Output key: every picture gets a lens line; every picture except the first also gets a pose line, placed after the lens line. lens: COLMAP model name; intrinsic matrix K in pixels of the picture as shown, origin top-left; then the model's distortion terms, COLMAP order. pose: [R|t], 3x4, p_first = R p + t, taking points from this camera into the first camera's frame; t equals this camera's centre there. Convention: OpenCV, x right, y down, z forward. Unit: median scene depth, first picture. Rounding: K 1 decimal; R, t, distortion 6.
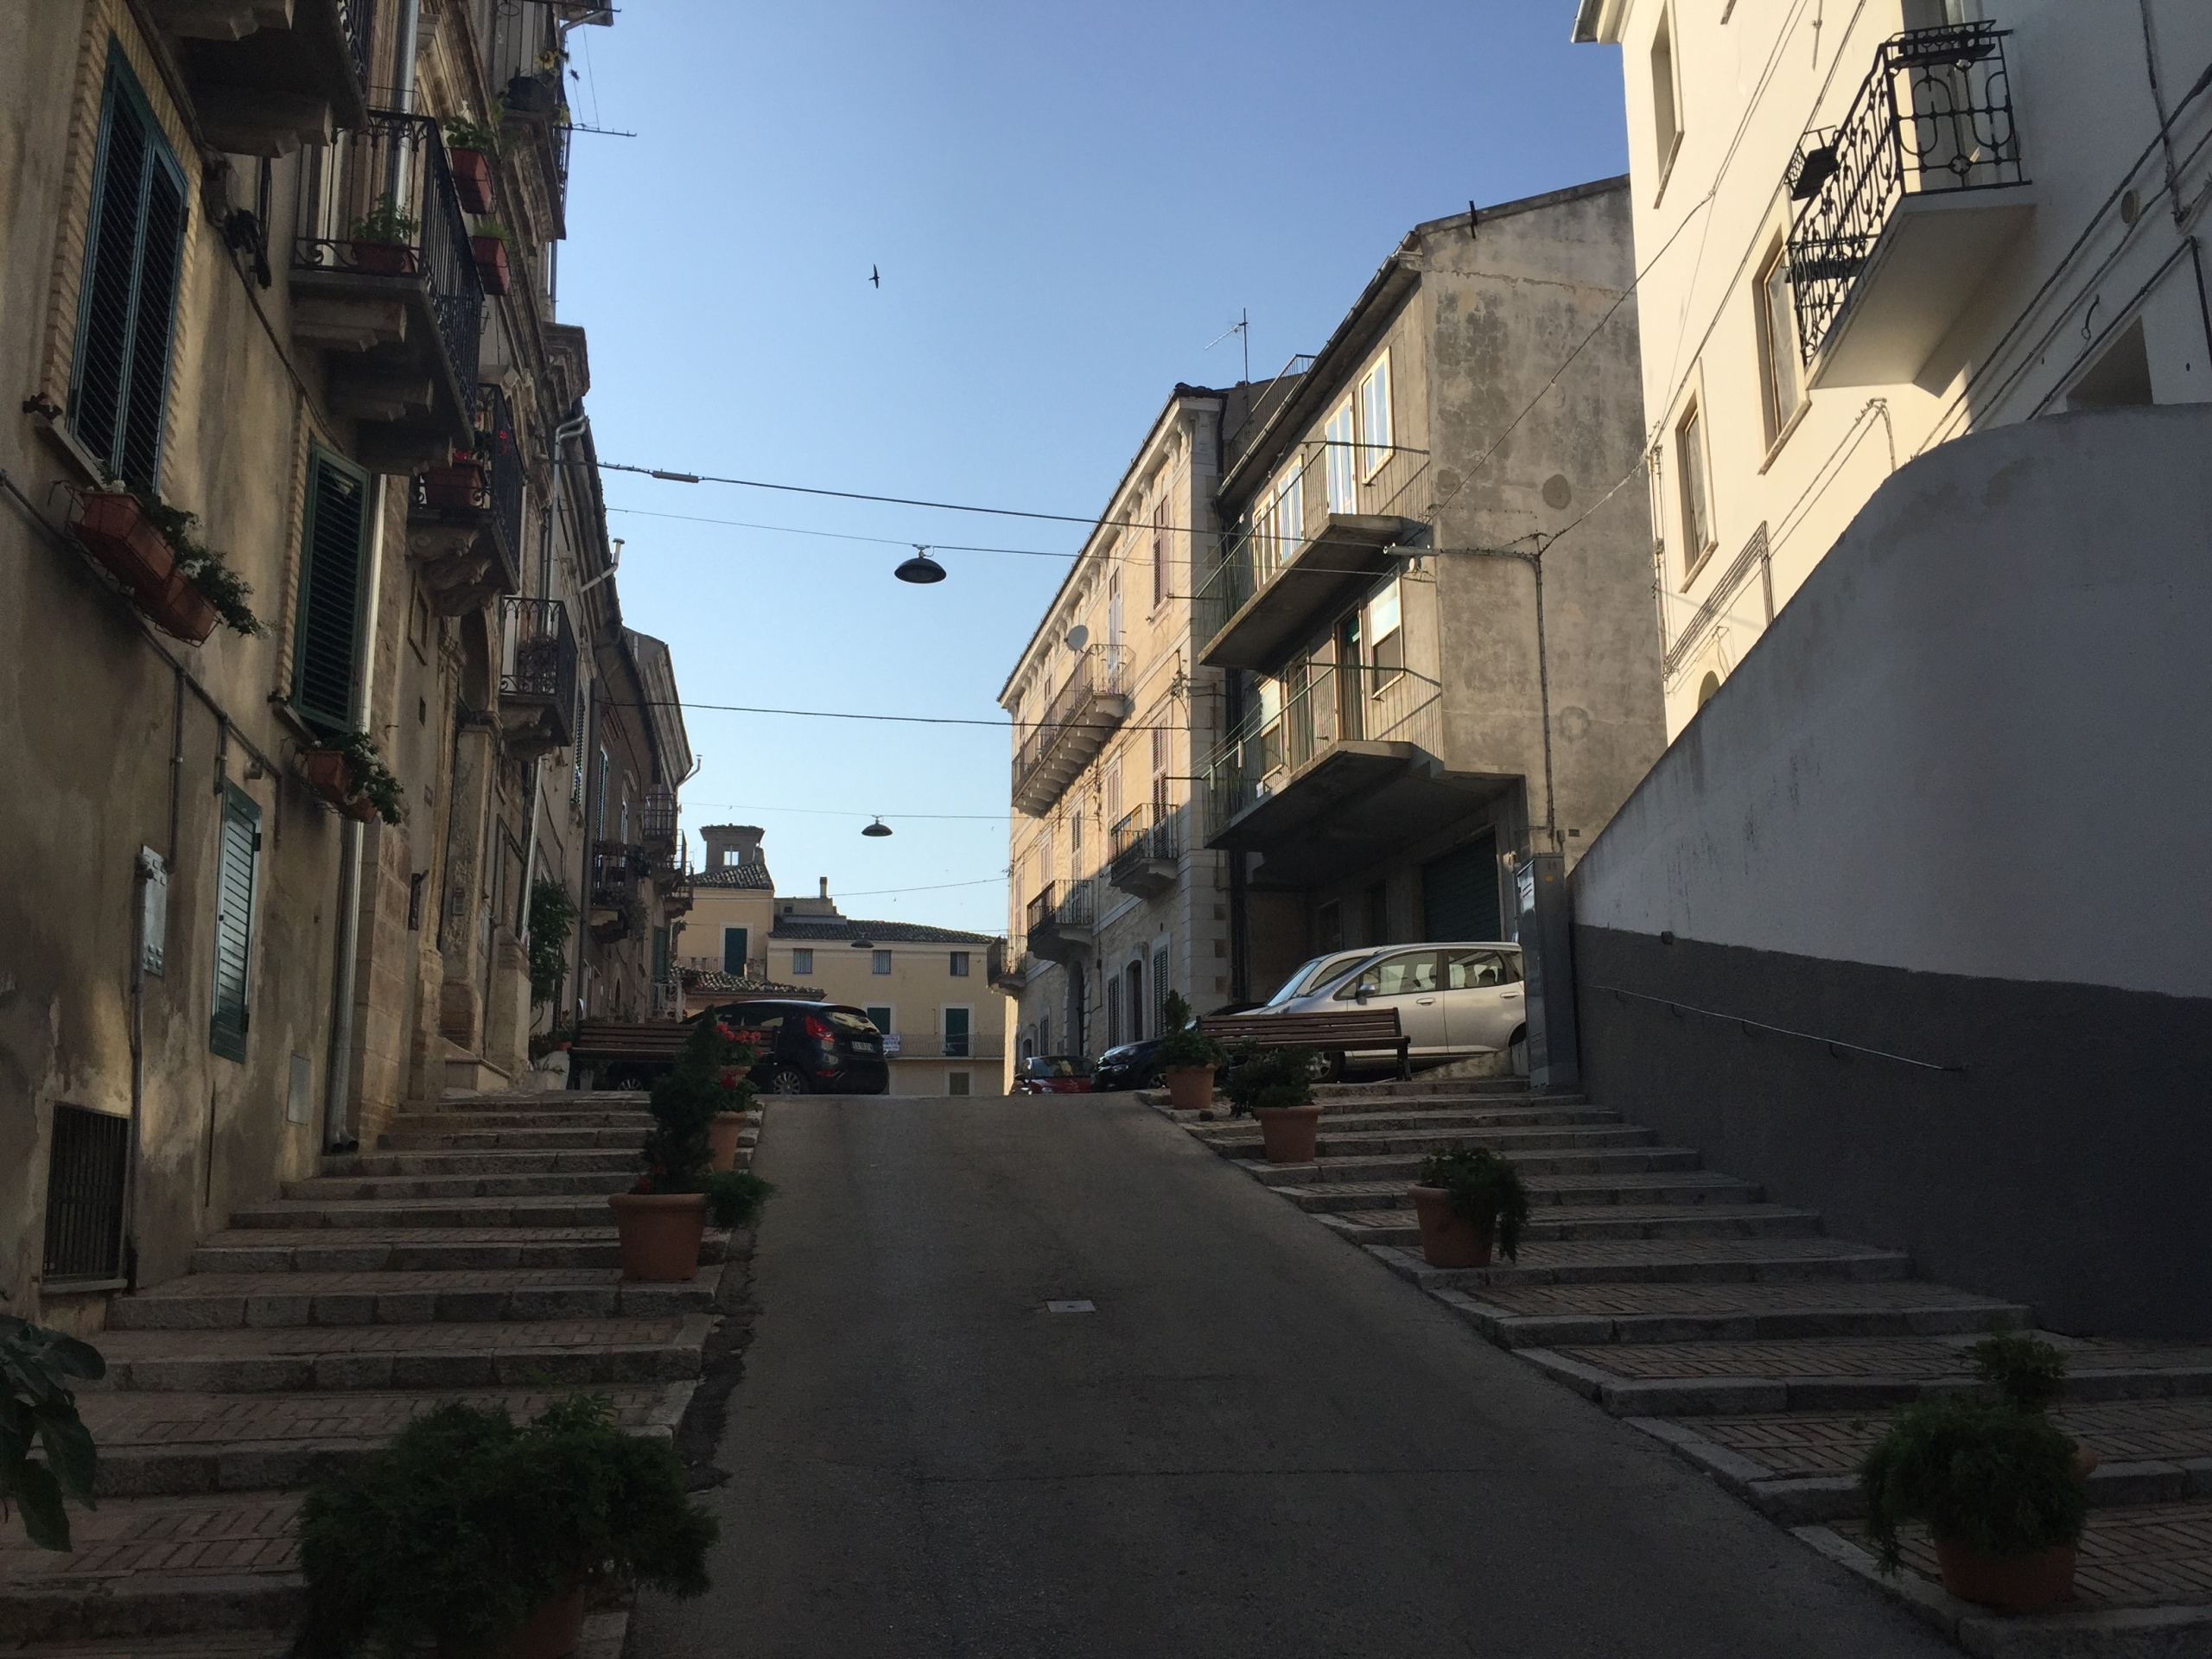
lens RADIAL K [[1826.1, 0, 1104.9], [0, 1826.1, 797.5], [0, 0, 1]] dist [0.000314, 0.000292]
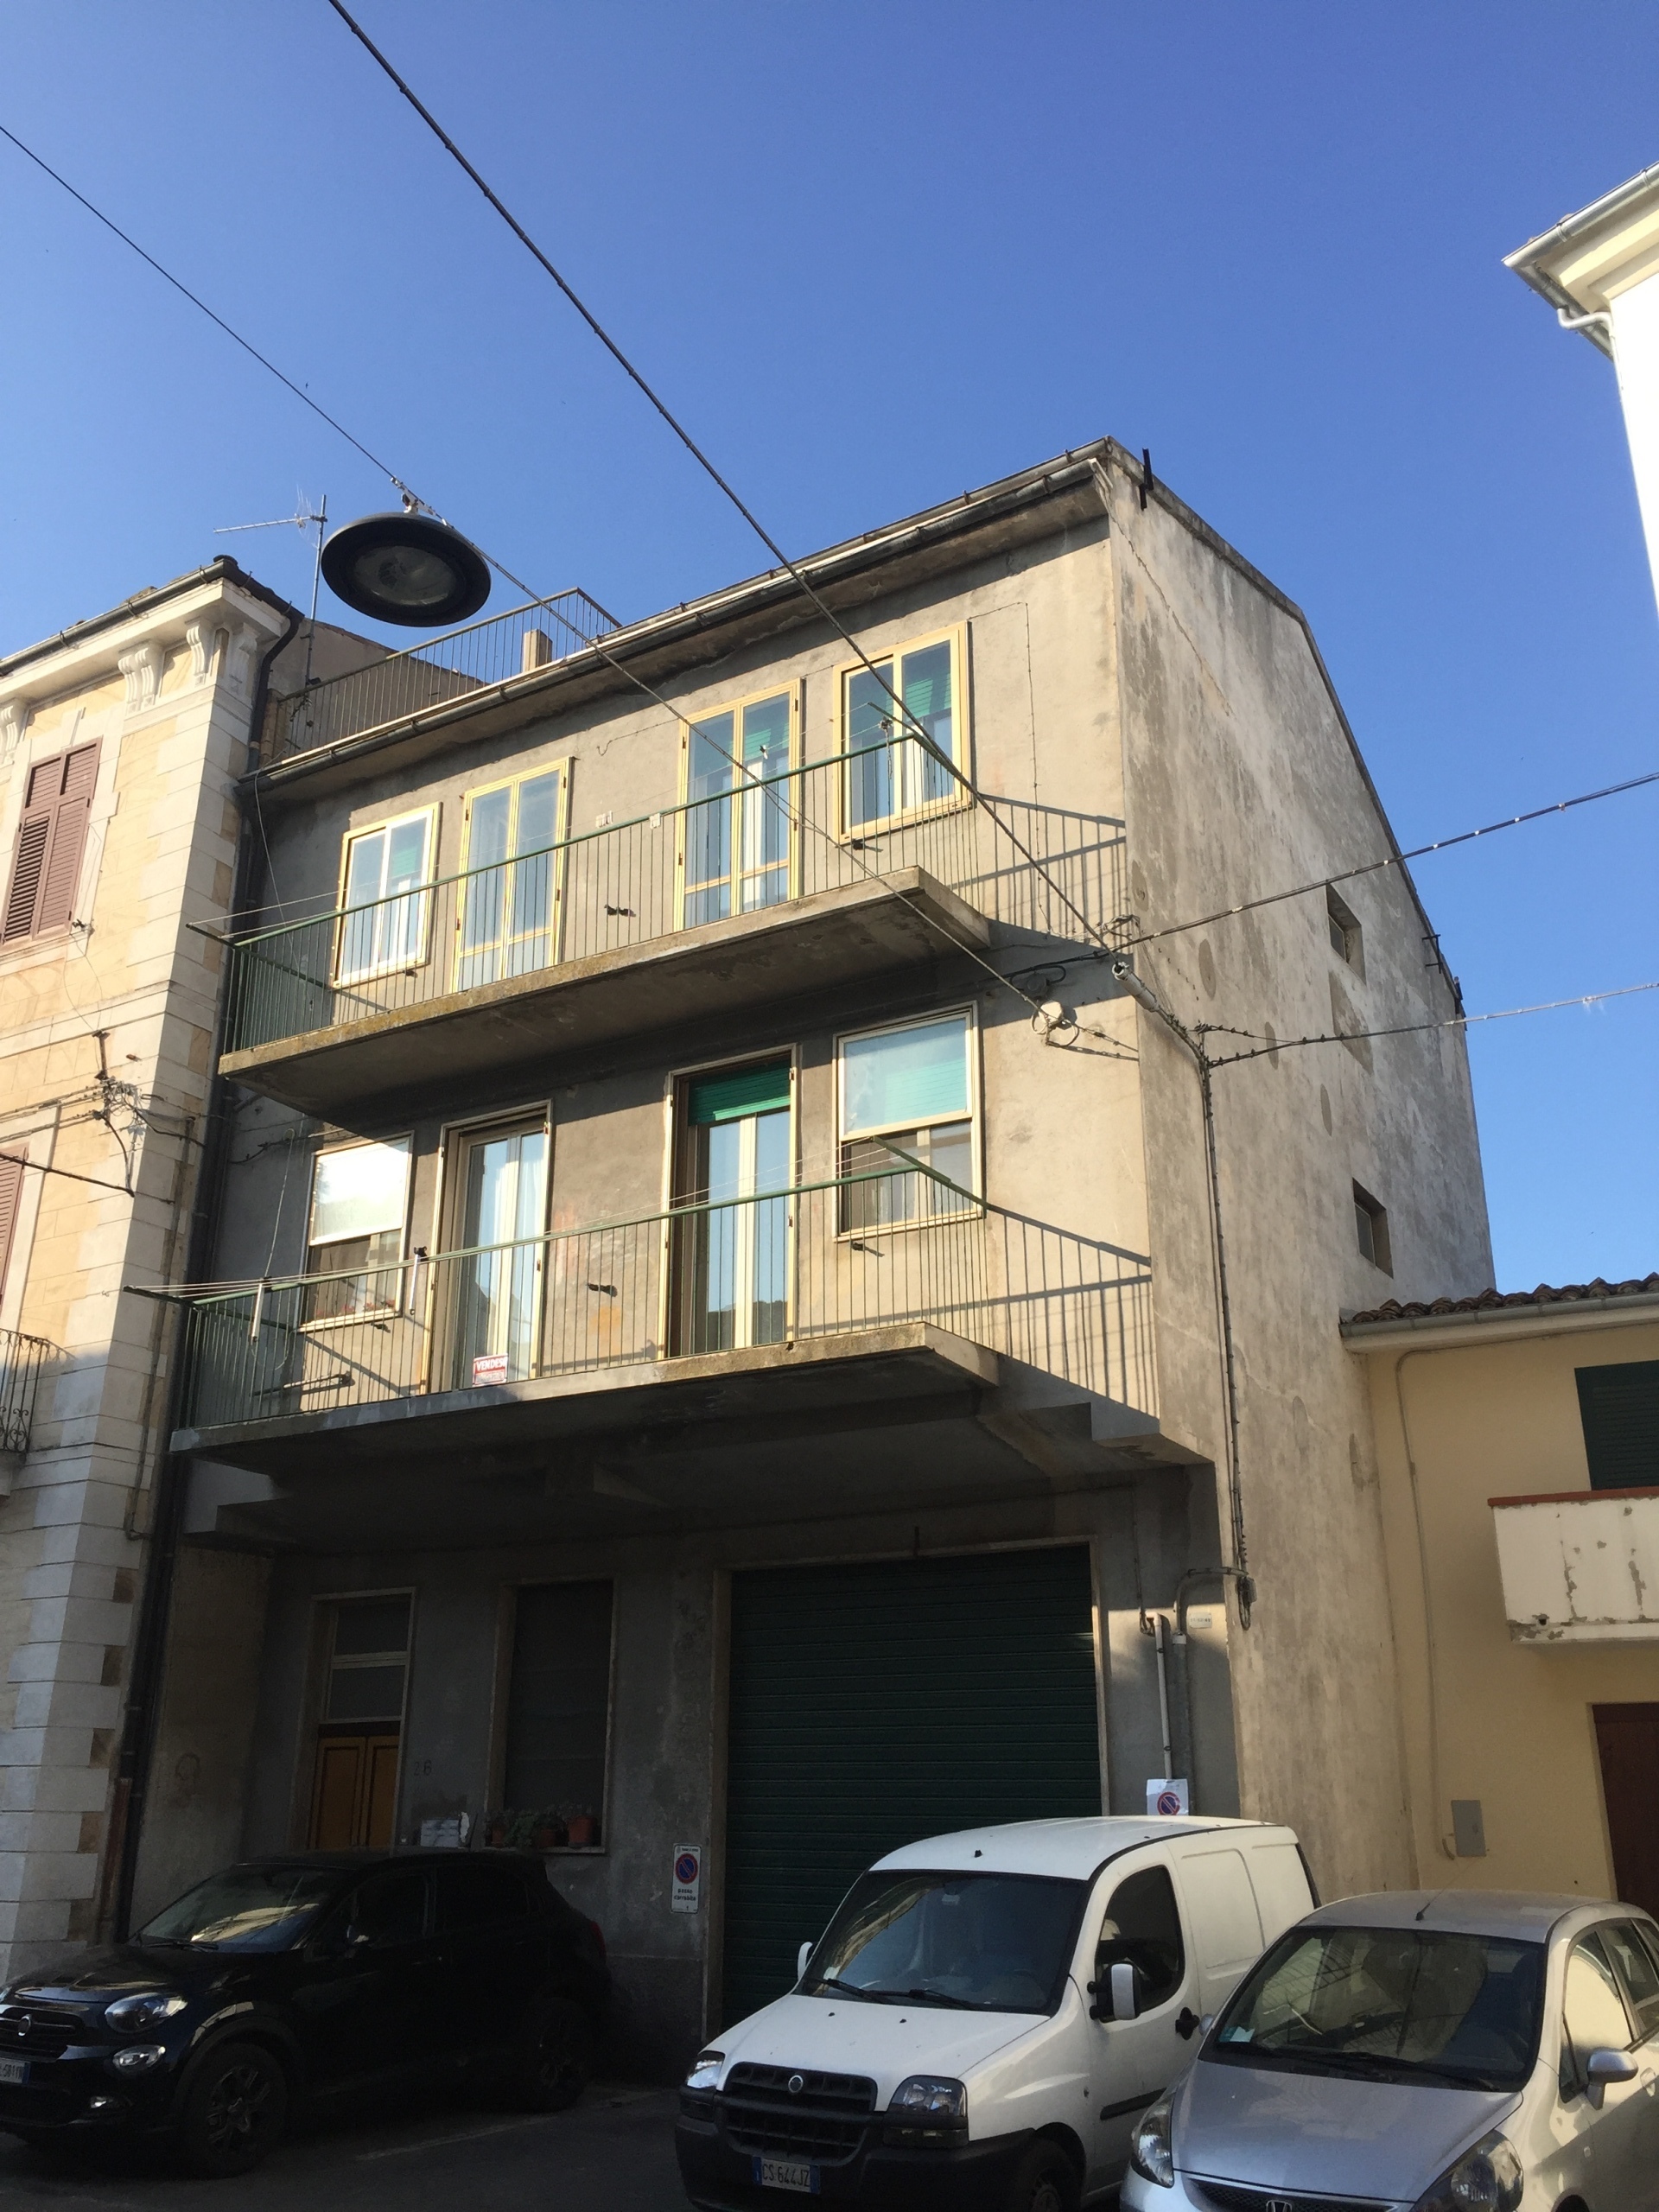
lens RADIAL K [[1859.5, 0, 845.0], [0, 1859.5, 1100.9], [0, 0, 1]] dist [0.068623, -0.121081]
pose [[0.688785, 0.266376, 0.674254, -0.167280], [-0.164798, 0.963232, -0.212193, 0.013650], [-0.705986, 0.035039, 0.707358, 0.506739]]
